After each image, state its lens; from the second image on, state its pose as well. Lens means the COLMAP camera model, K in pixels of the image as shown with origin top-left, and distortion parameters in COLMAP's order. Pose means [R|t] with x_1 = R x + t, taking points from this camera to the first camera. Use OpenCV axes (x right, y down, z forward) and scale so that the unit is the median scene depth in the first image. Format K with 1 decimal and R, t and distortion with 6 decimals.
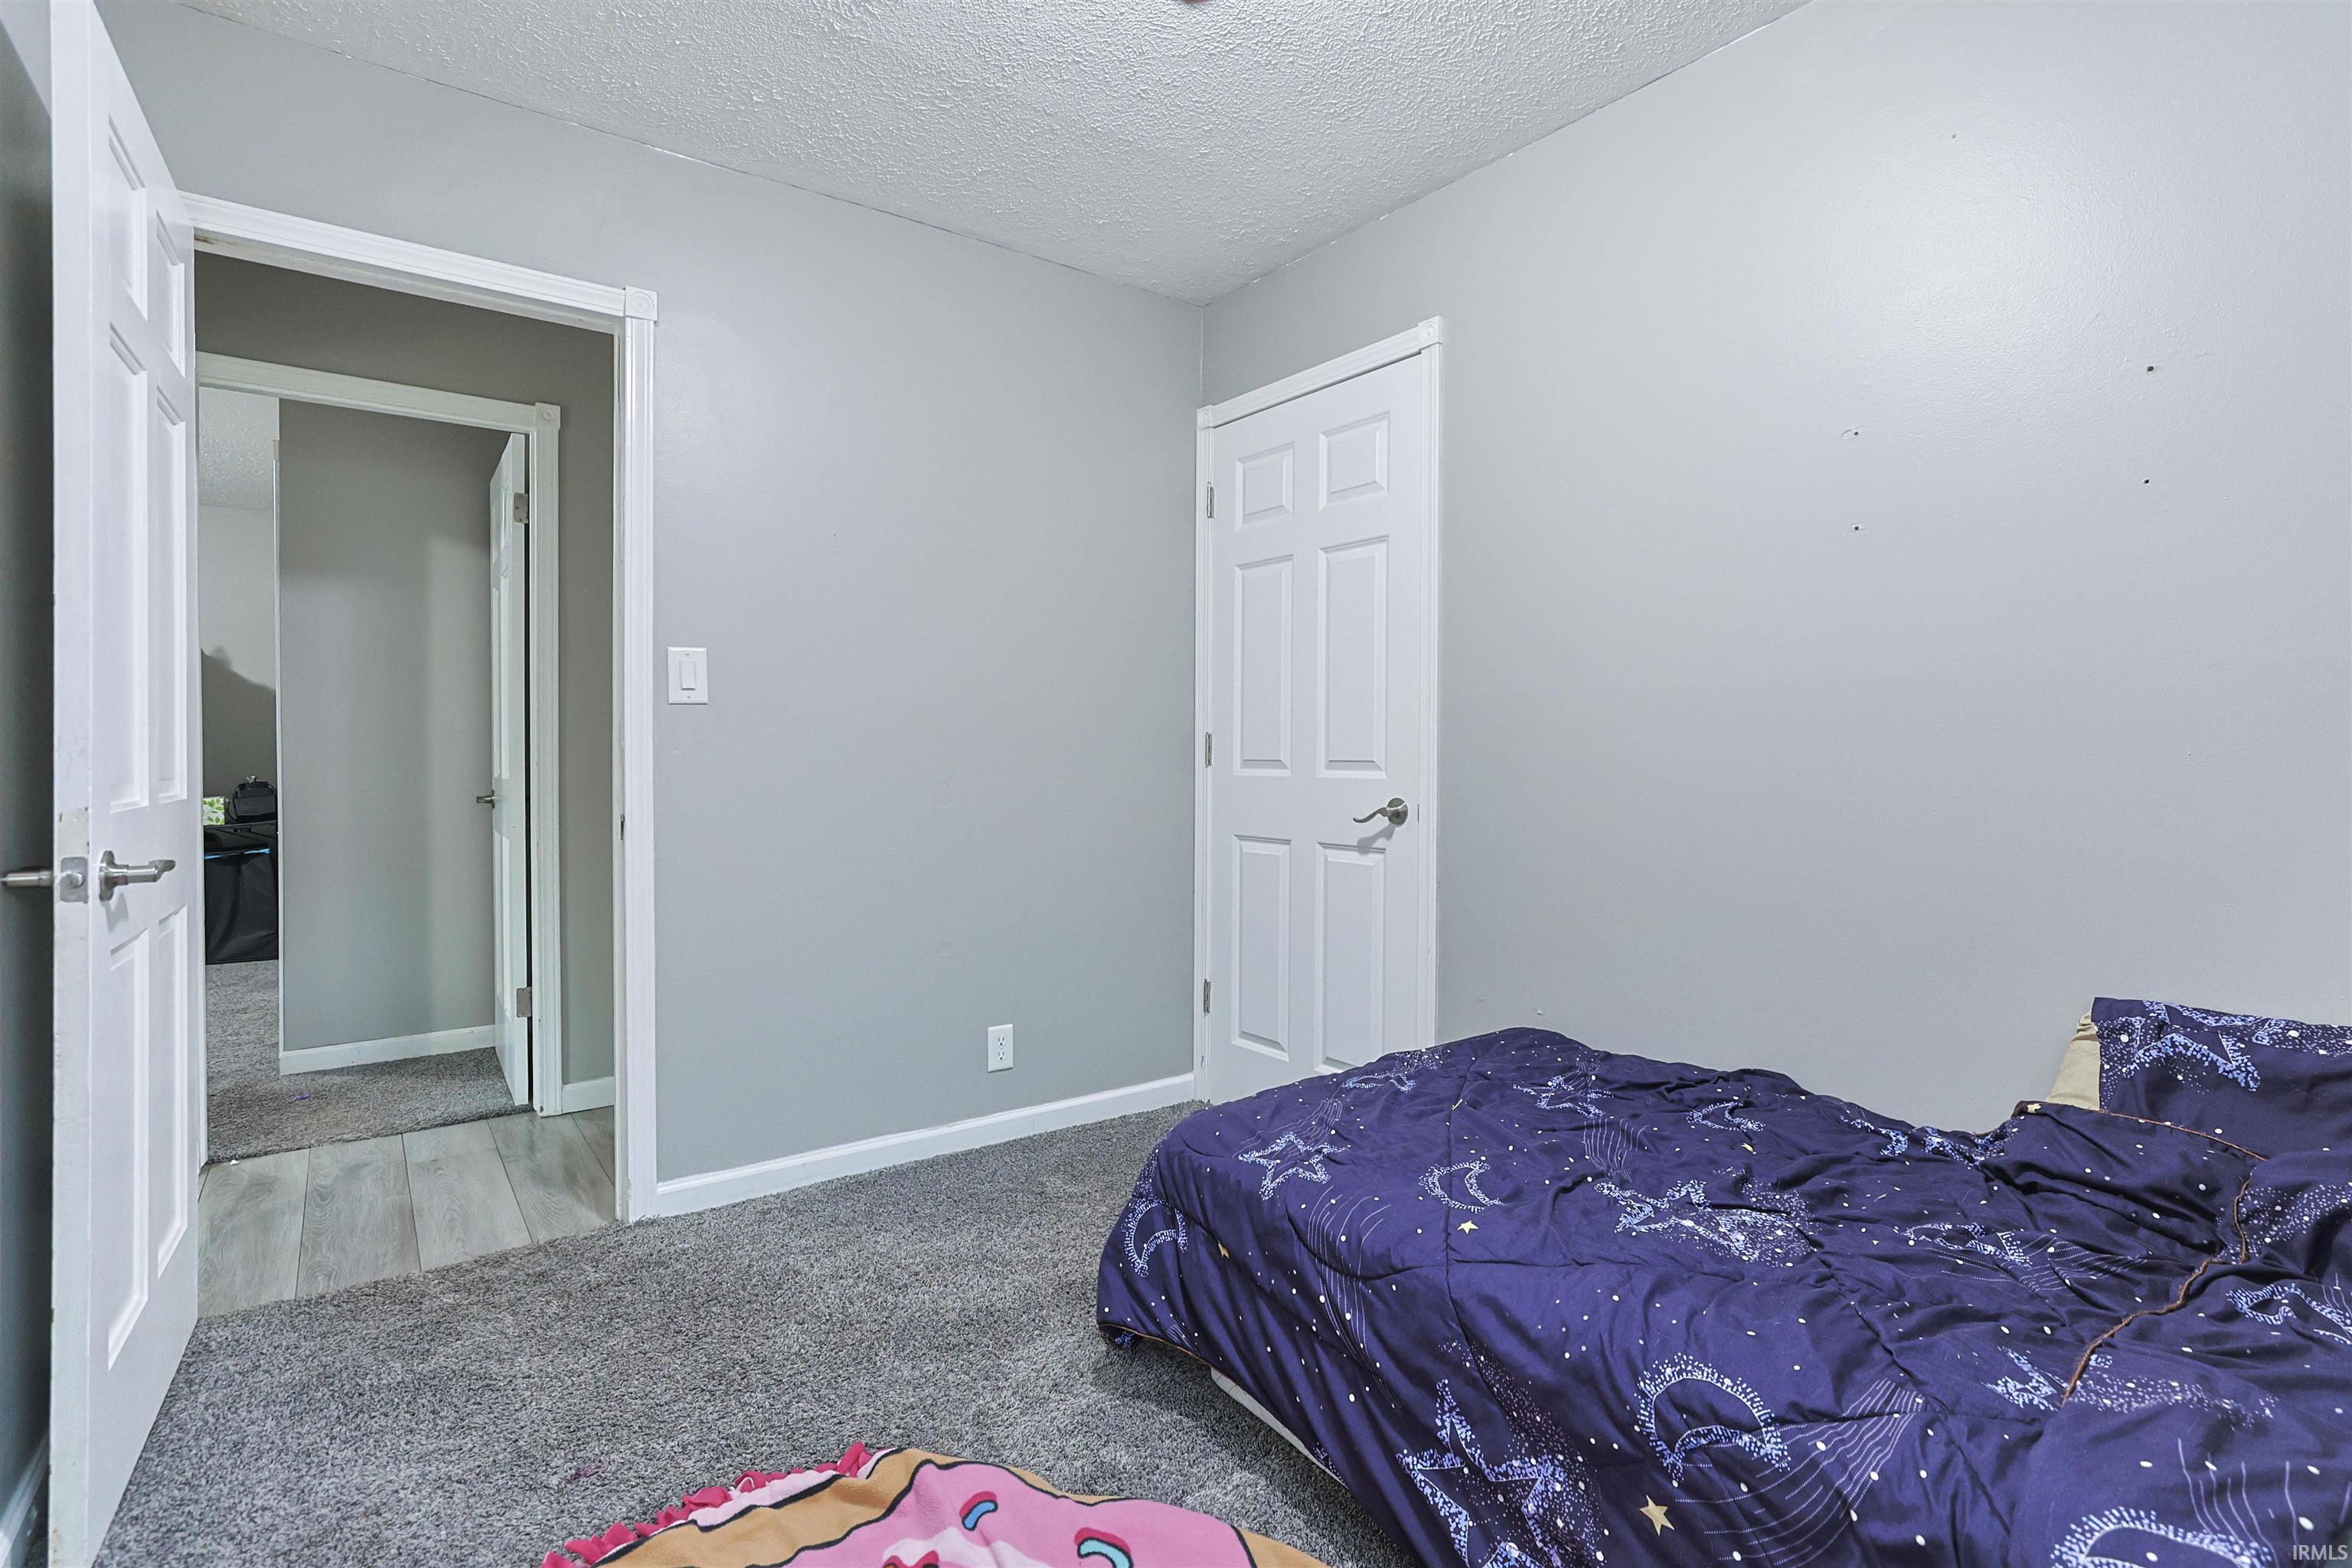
lens RADIAL K [[1115.9, 0, 1185.9], [0, 1115.9, 782.5], [0, 0, 1]] dist [-0.020596, 0.013445]
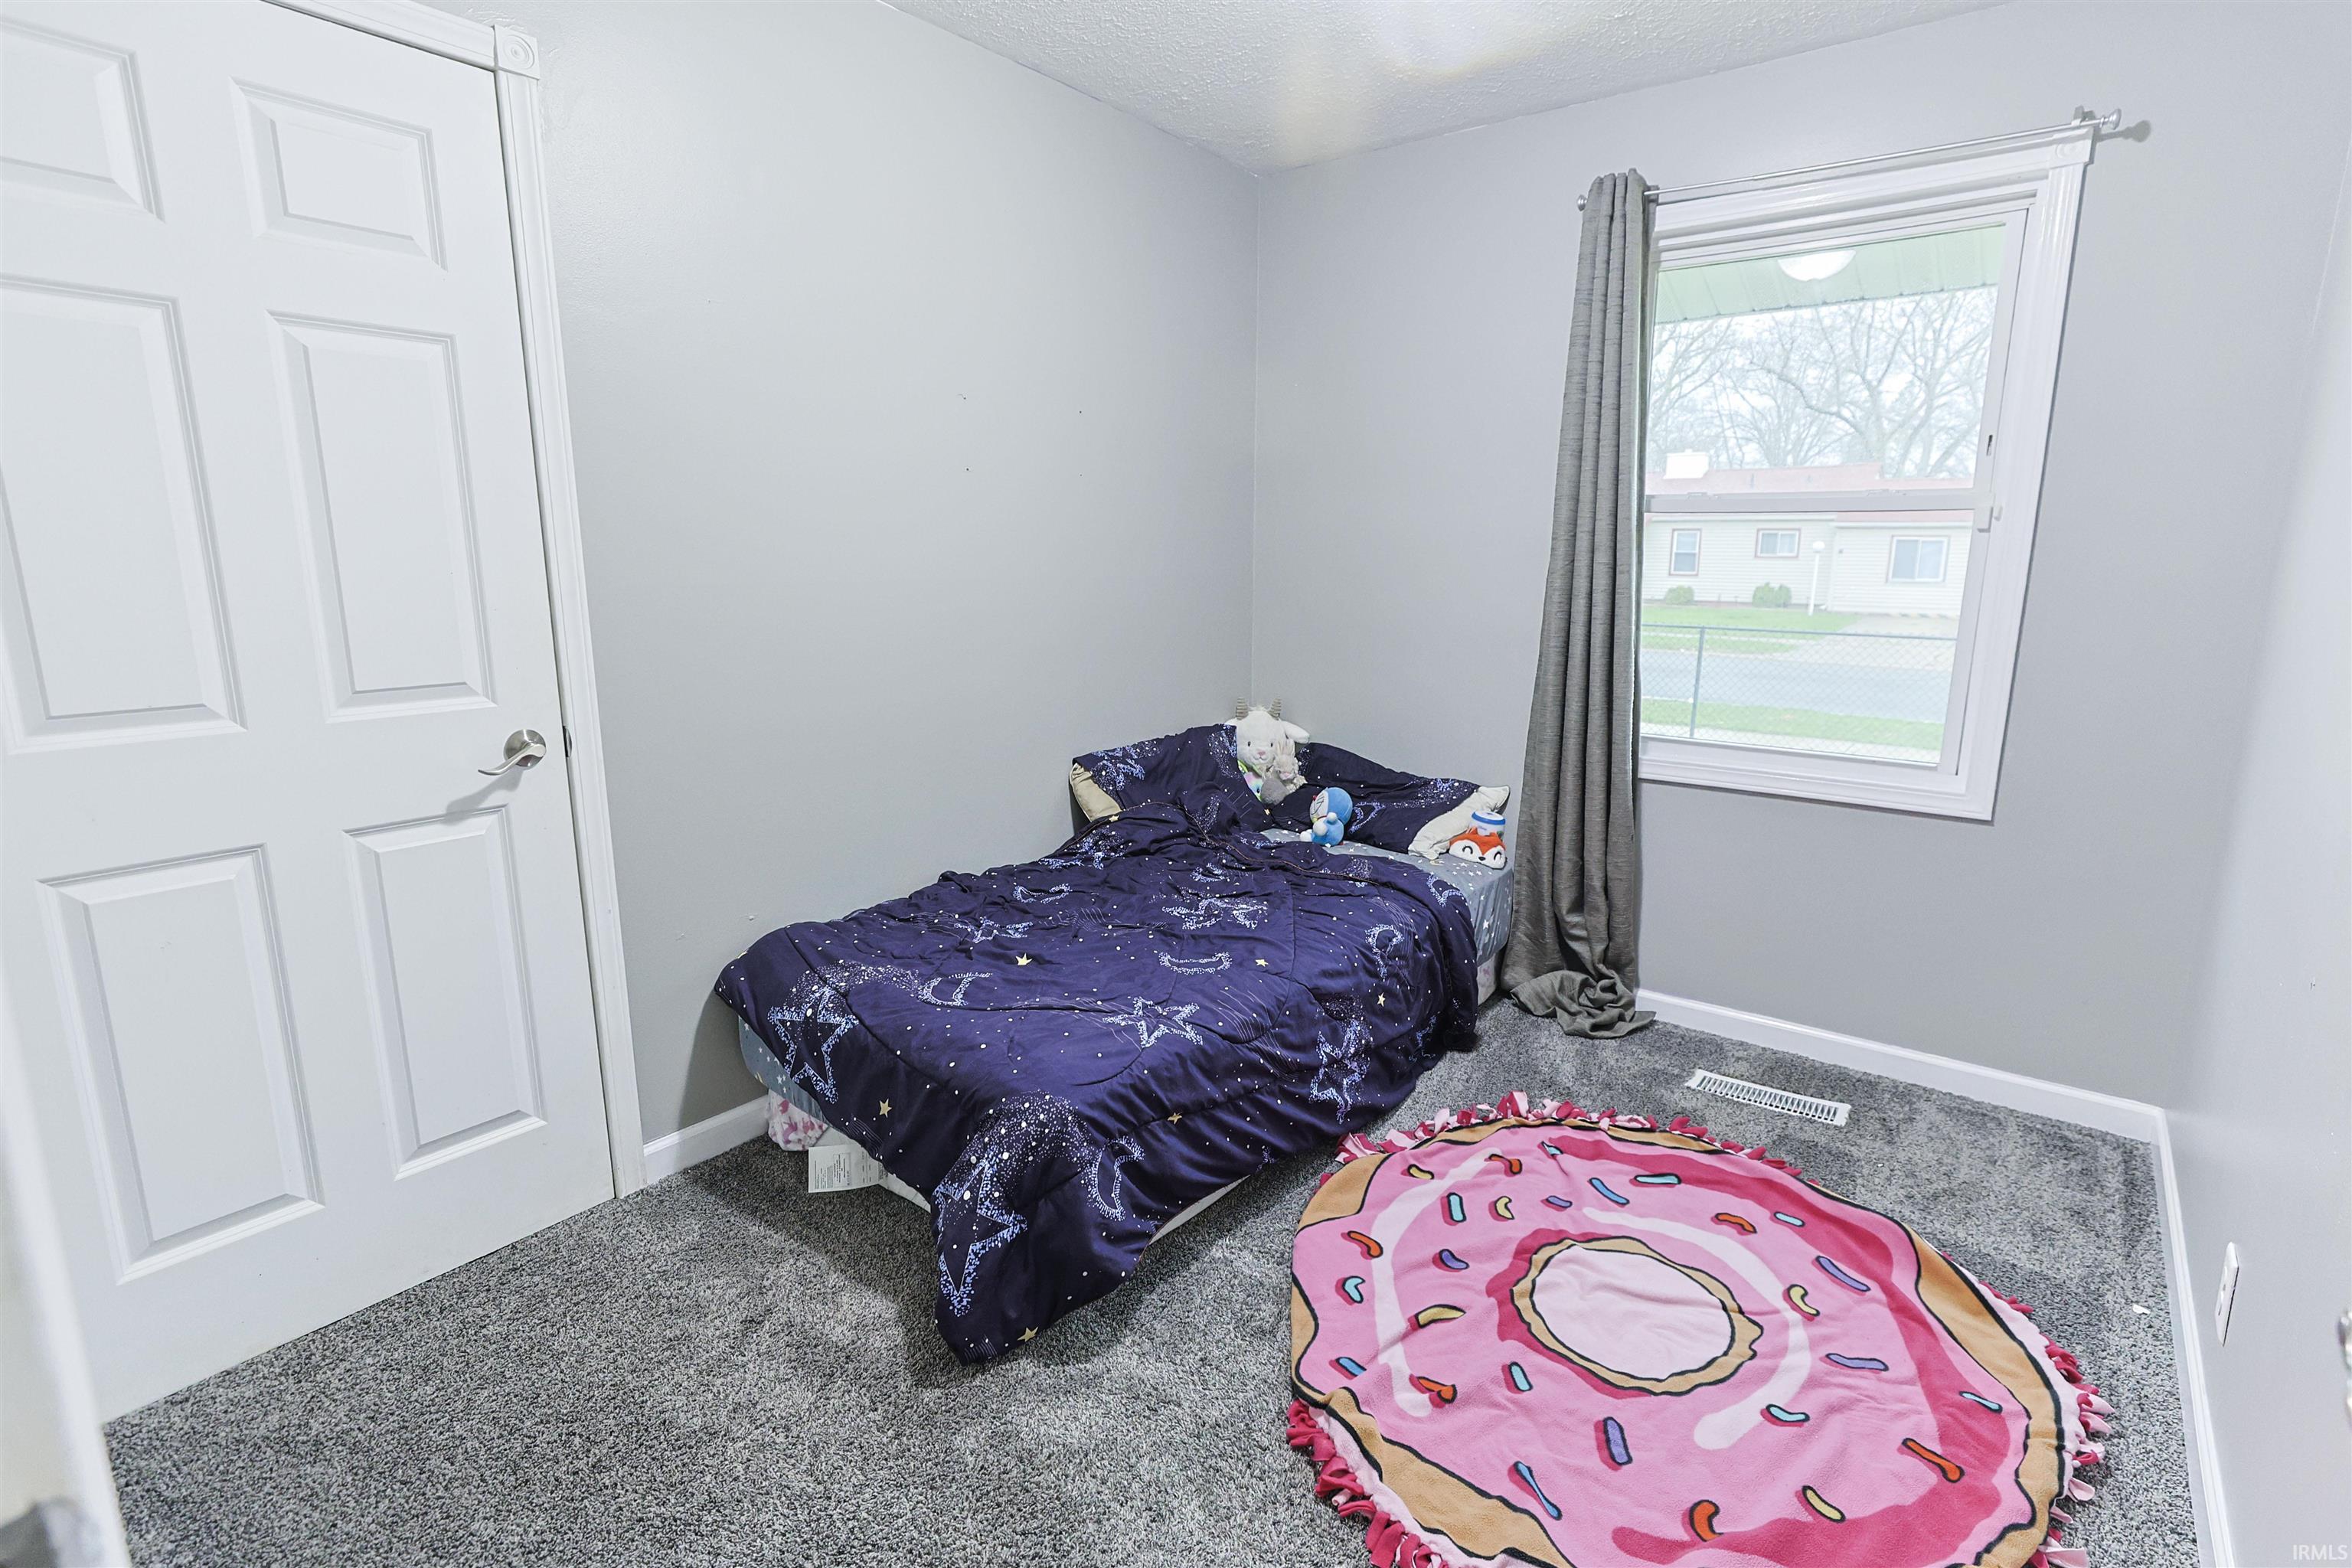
lens RADIAL K [[1115.9, 0, 1185.9], [0, 1115.9, 782.5], [0, 0, 1]] dist [-0.020596, 0.013445]
pose [[-0.260280, -0.202720, 0.944012, -0.887942], [0.016861, 0.976607, 0.214369, -0.146123], [-0.965386, 0.071713, -0.250774, 1.134434]]
